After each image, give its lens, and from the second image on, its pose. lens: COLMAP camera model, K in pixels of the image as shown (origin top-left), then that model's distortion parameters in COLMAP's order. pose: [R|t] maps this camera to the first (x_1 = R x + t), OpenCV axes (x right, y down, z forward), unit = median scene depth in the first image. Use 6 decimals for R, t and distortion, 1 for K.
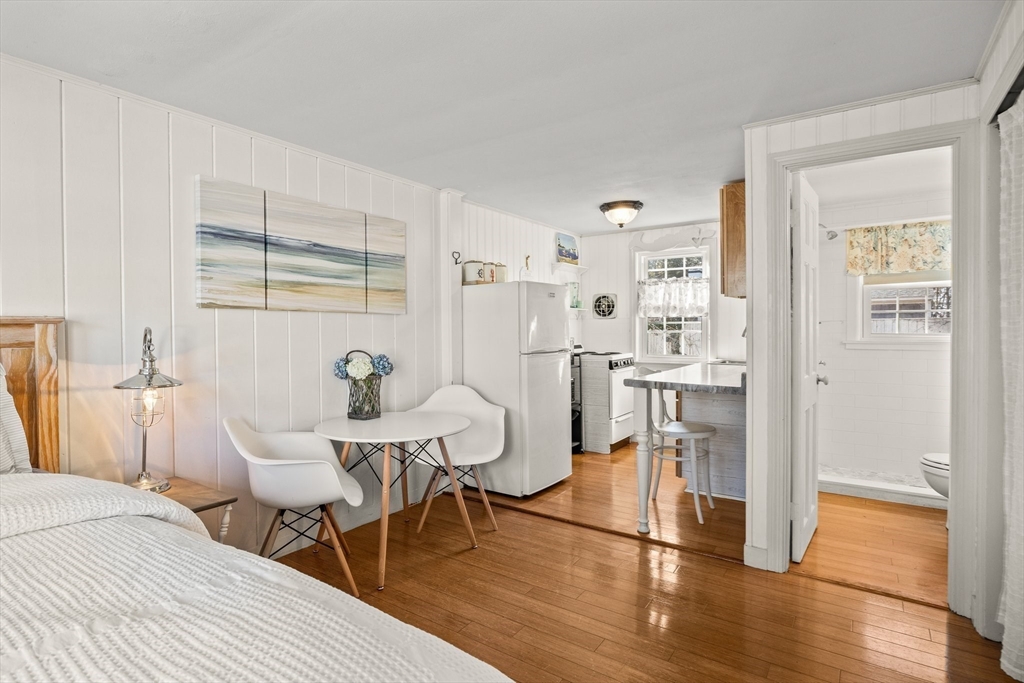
lens RADIAL K [[555.1, 0, 487.6], [0, 555.1, 336.3], [0, 0, 1]] dist [0.049514, -0.000488]
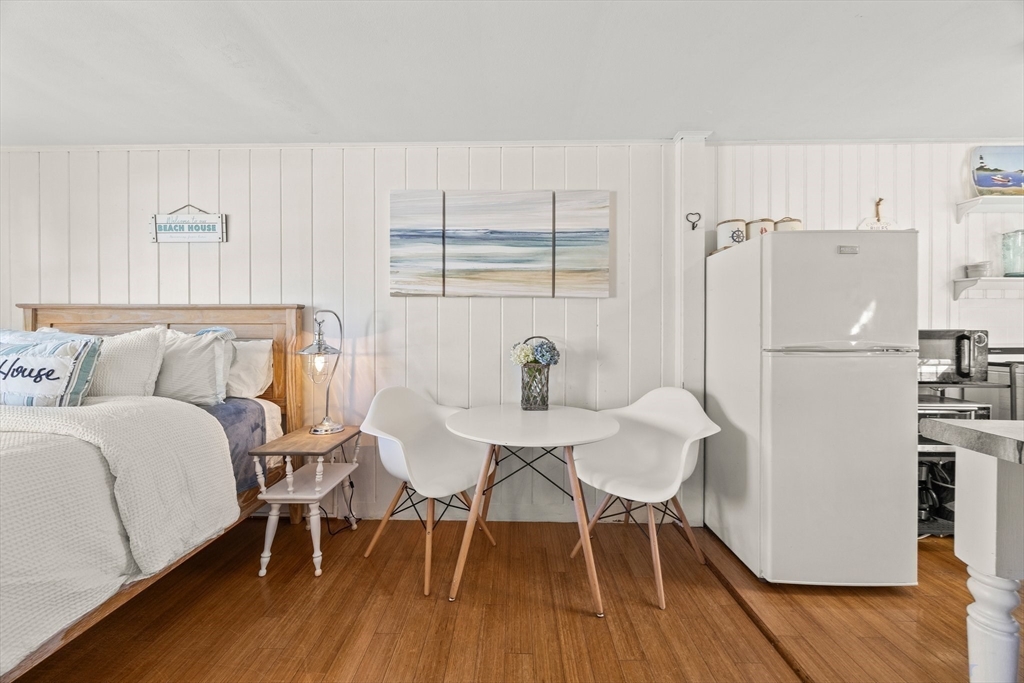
lens RADIAL K [[415.8, 0, 492.5], [0, 415.8, 330.7], [0, 0, 1]] dist [0.007806, 0.001652]
pose [[0.564272, 0.008819, -0.825542, 0.325859], [-0.022202, 0.999743, -0.004496, 0.021558], [0.825290, 0.020866, 0.564323, 0.567462]]
